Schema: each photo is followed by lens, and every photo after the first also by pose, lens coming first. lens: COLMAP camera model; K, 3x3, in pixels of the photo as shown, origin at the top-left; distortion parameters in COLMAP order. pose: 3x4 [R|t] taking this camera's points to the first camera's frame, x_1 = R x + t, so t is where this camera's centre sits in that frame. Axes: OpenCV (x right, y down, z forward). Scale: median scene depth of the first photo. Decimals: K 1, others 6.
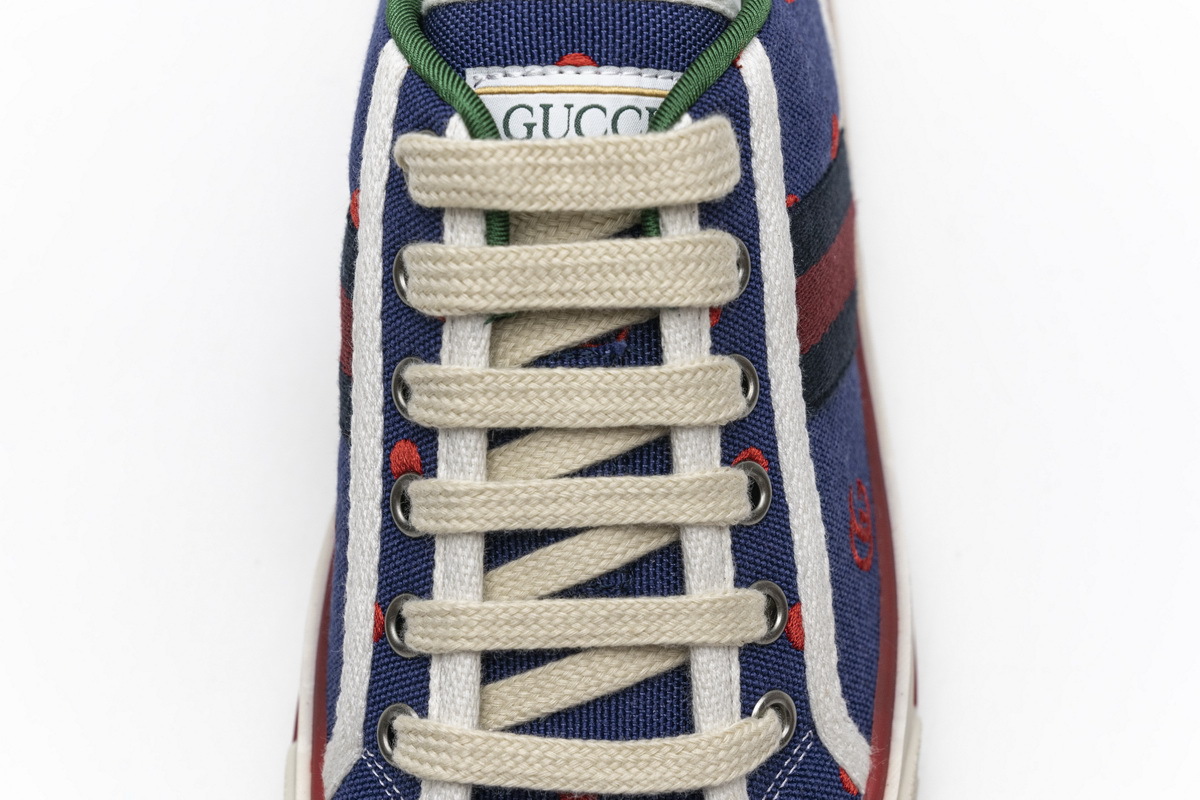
lens RADIAL K [[2306.0, 0, 601.6], [0, 2306.0, 398.5], [0, 0, 1]] dist [0.002107, 0.000000]
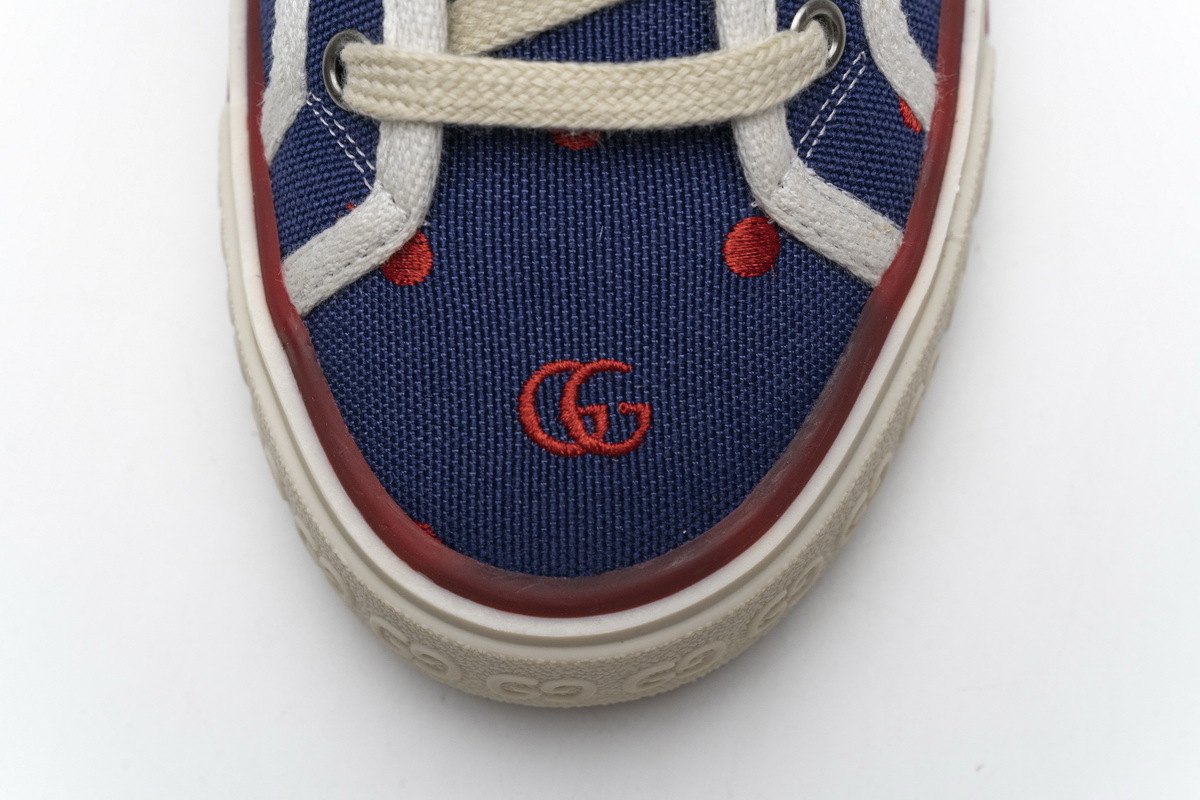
lens RADIAL K [[2306.0, 0, 607.2], [0, 2306.0, 402.2], [0, 0, 1]] dist [0.002107, 0.000000]
pose [[0.999399, -0.034268, -0.005216, 0.001644], [0.034583, 0.975580, 0.216905, 0.089222], [-0.002344, -0.216955, 0.976179, 0.197345]]
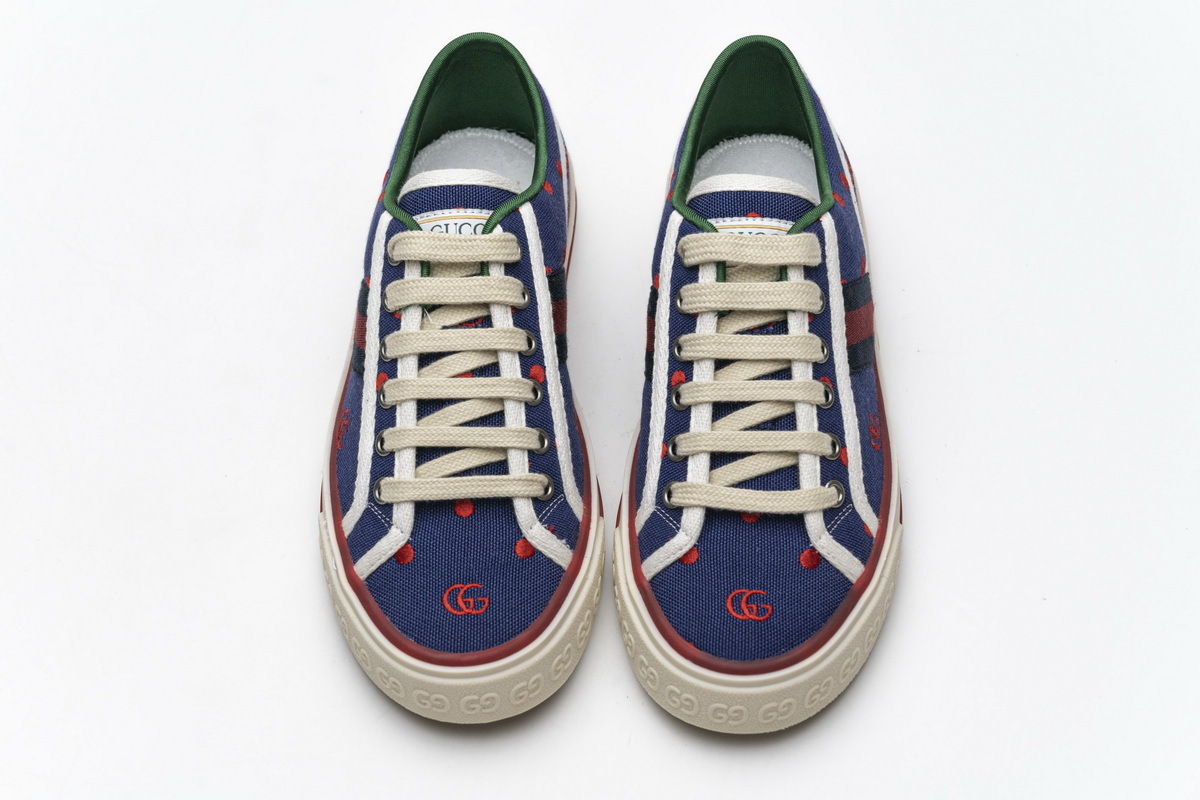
lens RADIAL K [[2306.0, 0, 600.6], [0, 2306.0, 401.2], [0, 0, 1]] dist [0.002107, 0.000000]
pose [[0.998968, 0.017465, -0.041923, -0.065754], [-0.026753, 0.972241, -0.232448, 0.605701], [0.036700, 0.233330, 0.971705, -1.303223]]
